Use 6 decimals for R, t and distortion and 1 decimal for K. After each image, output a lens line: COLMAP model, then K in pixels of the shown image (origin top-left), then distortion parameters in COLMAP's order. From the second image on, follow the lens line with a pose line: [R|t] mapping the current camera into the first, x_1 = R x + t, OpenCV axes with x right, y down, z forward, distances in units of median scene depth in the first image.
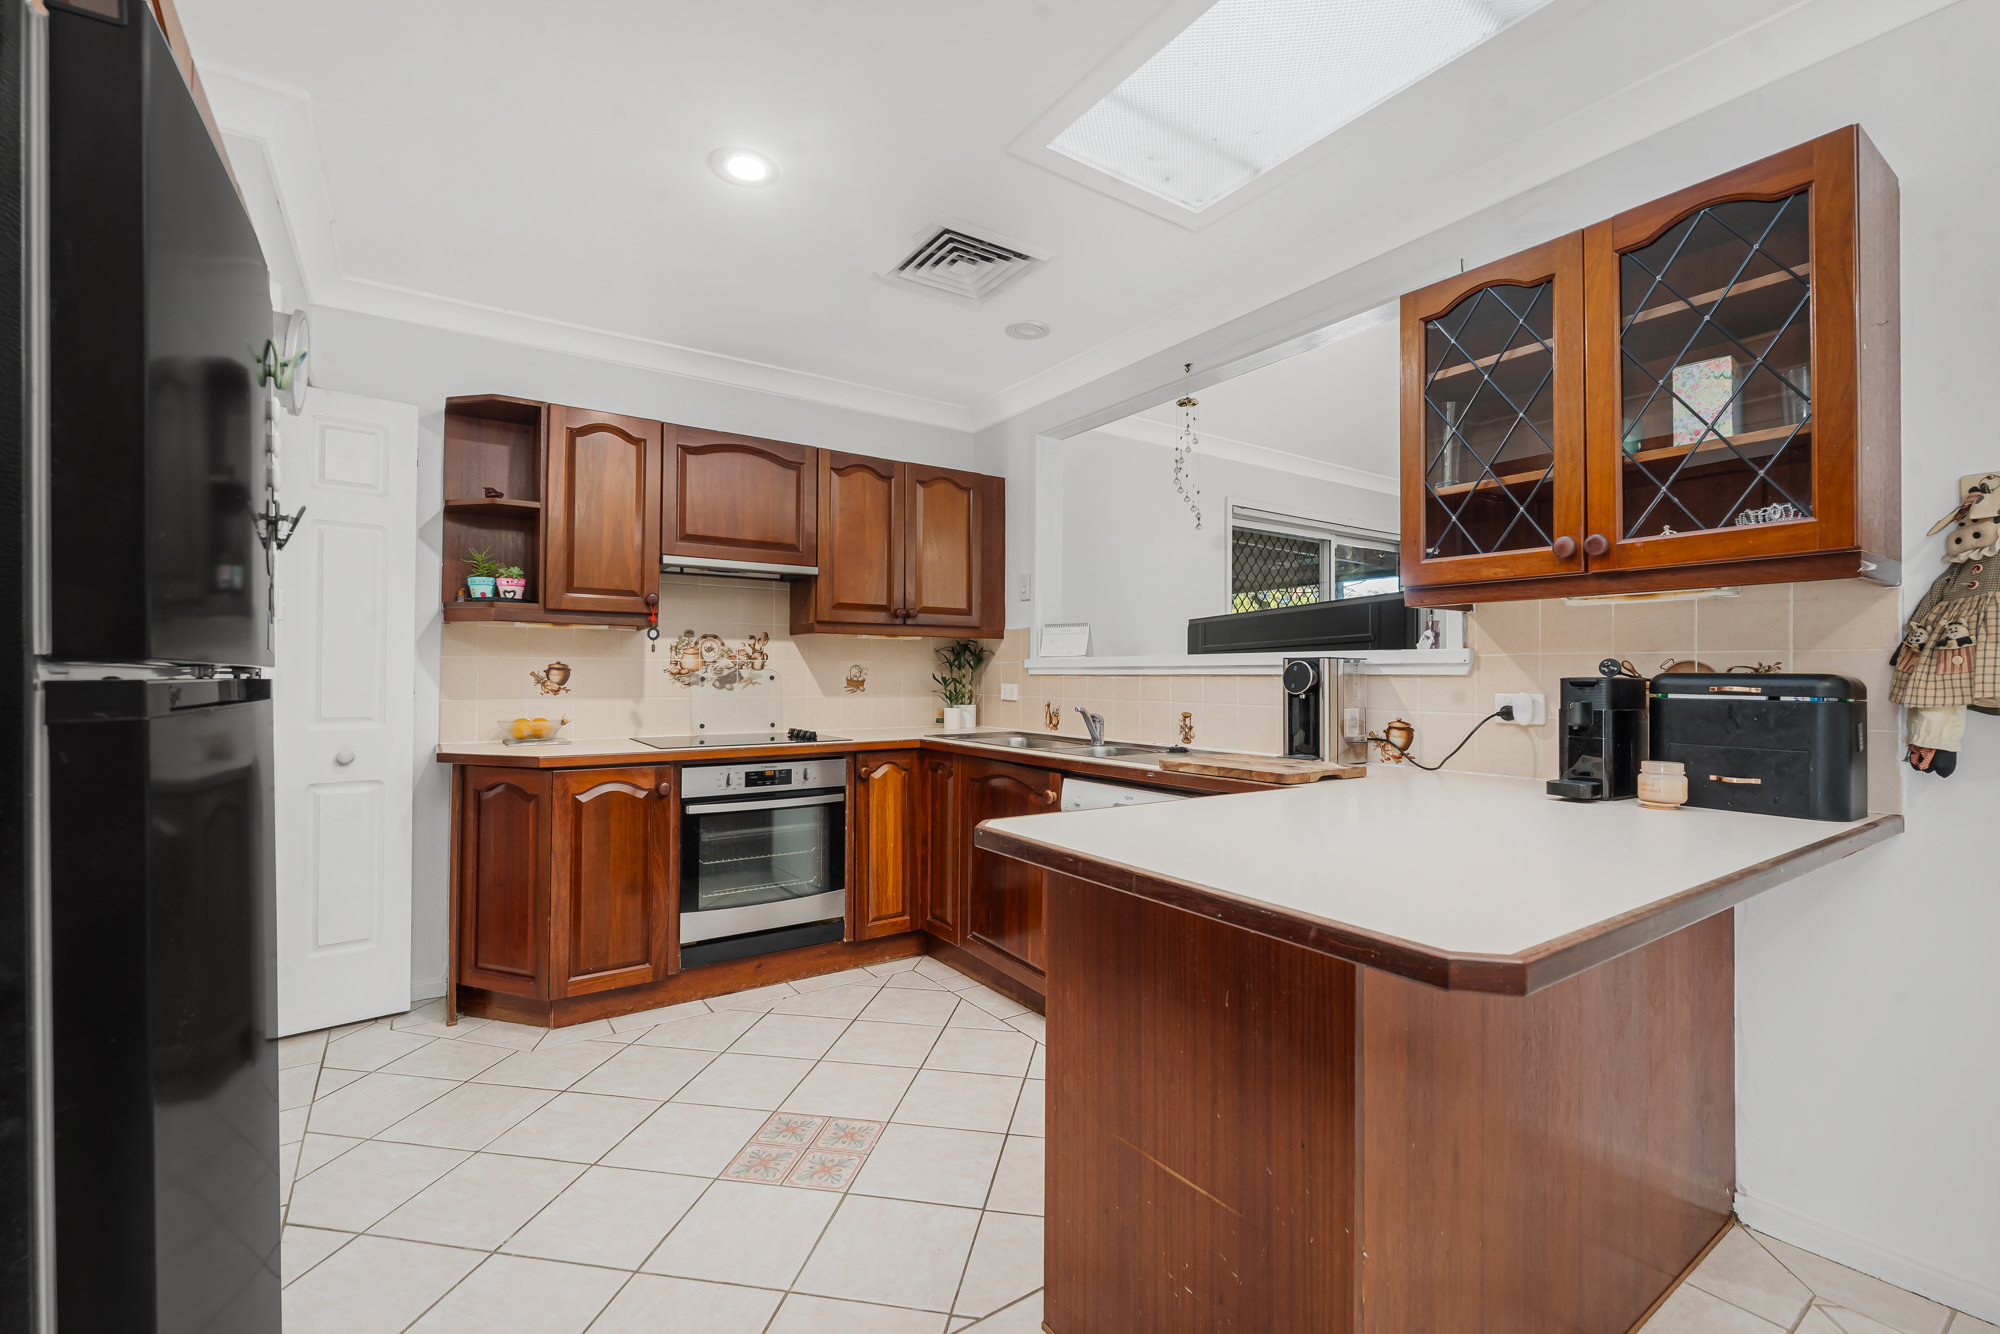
lens RADIAL K [[864.8, 0, 1008.2], [0, 864.8, 668.6], [0, 0, 1]] dist [-0.002524, -0.000703]
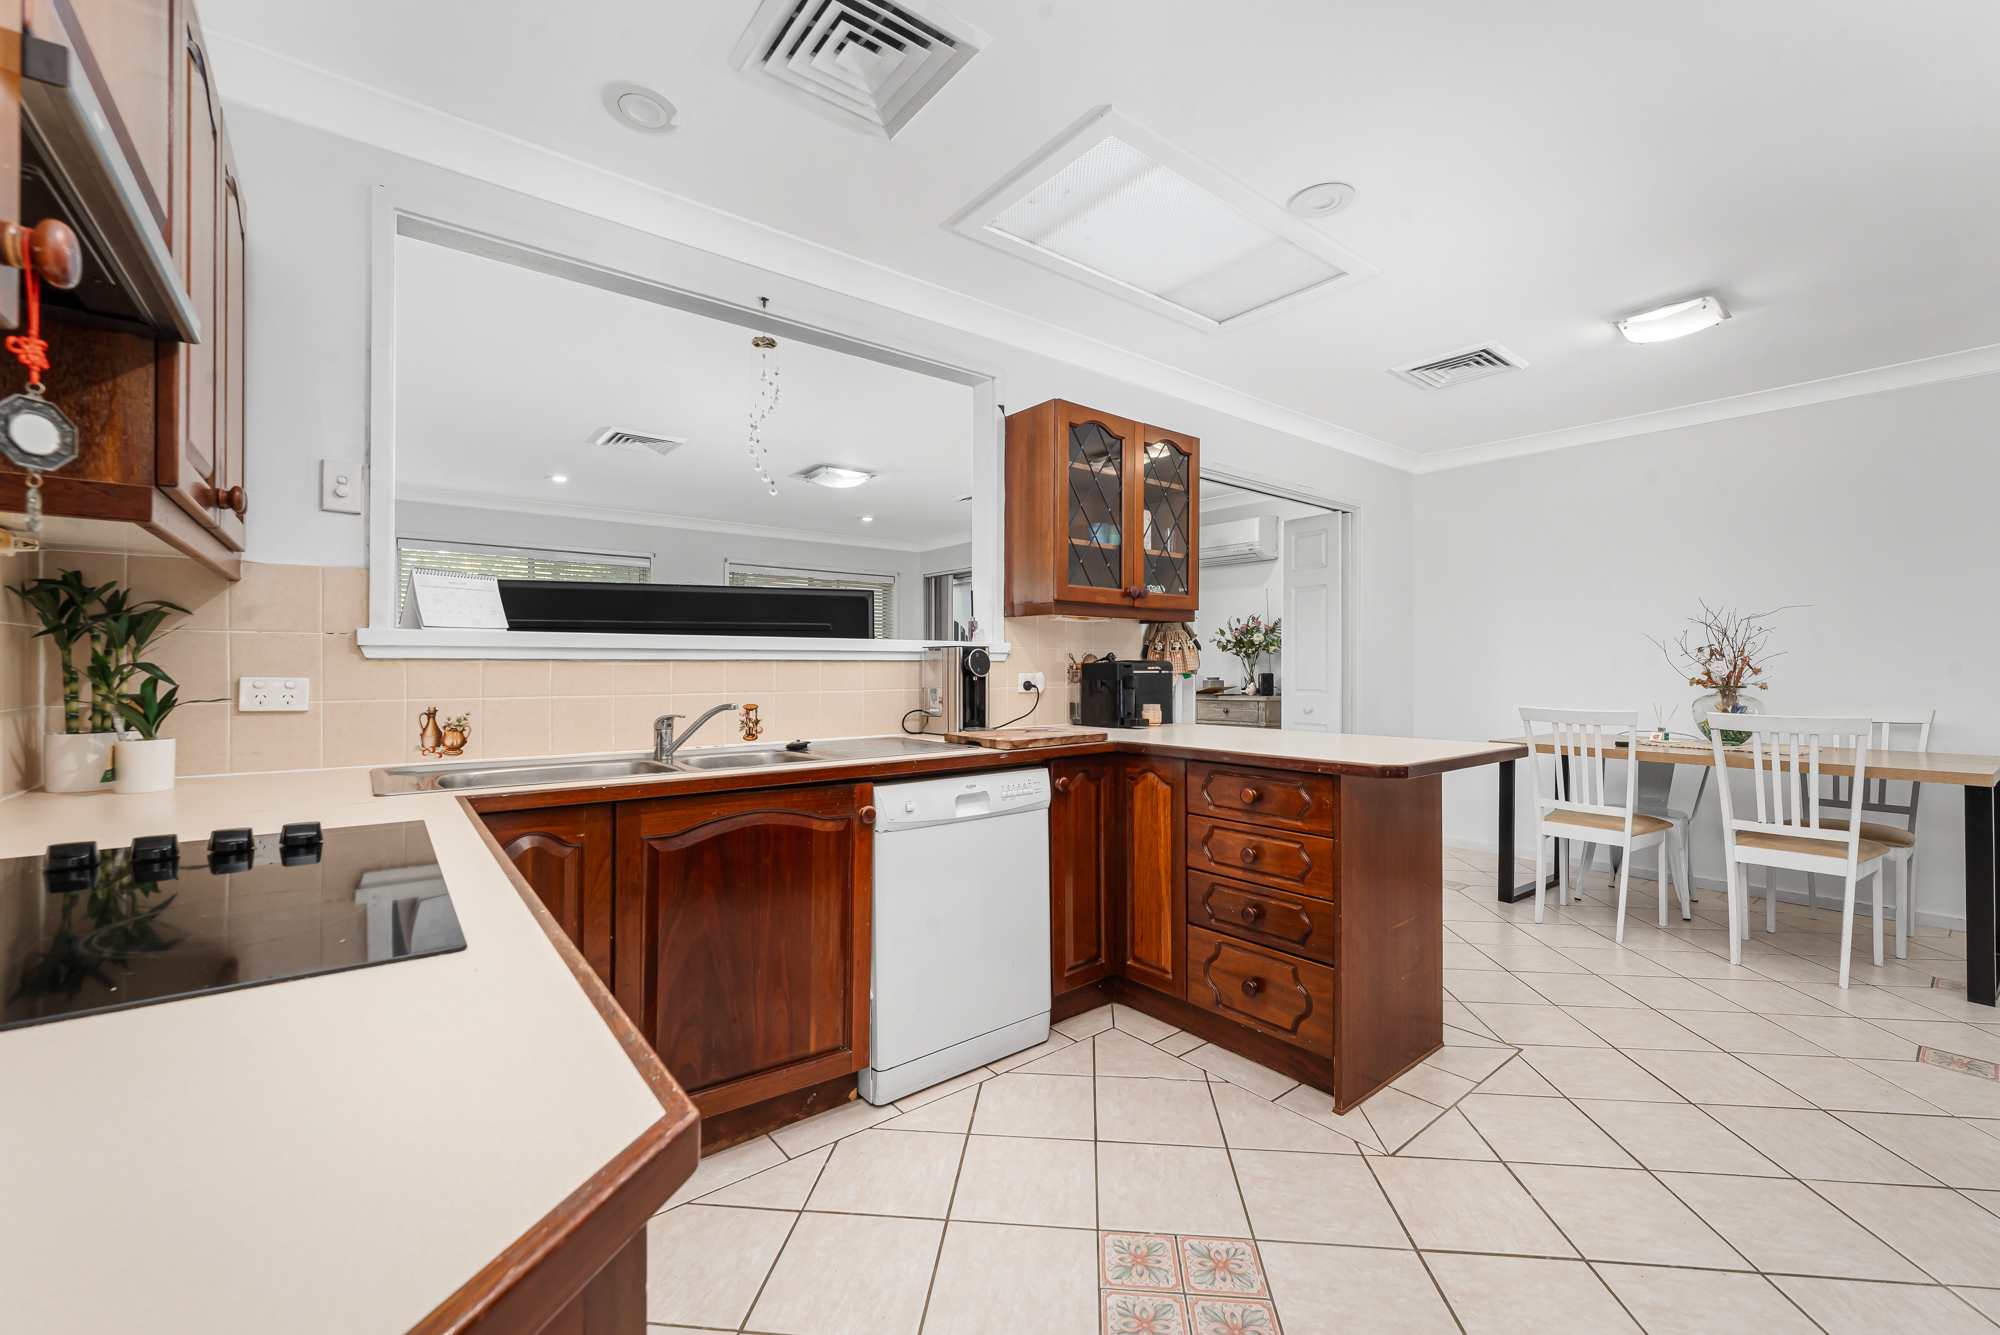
lens RADIAL K [[809.7, 0, 1007.5], [0, 809.7, 666.8], [0, 0, 1]] dist [-0.000024, 0.000001]
pose [[-0.071787, -0.006227, 0.997401, -0.673339], [-0.008565, 0.999947, 0.005626, 0.007817], [-0.997383, -0.008139, -0.071836, 0.887968]]
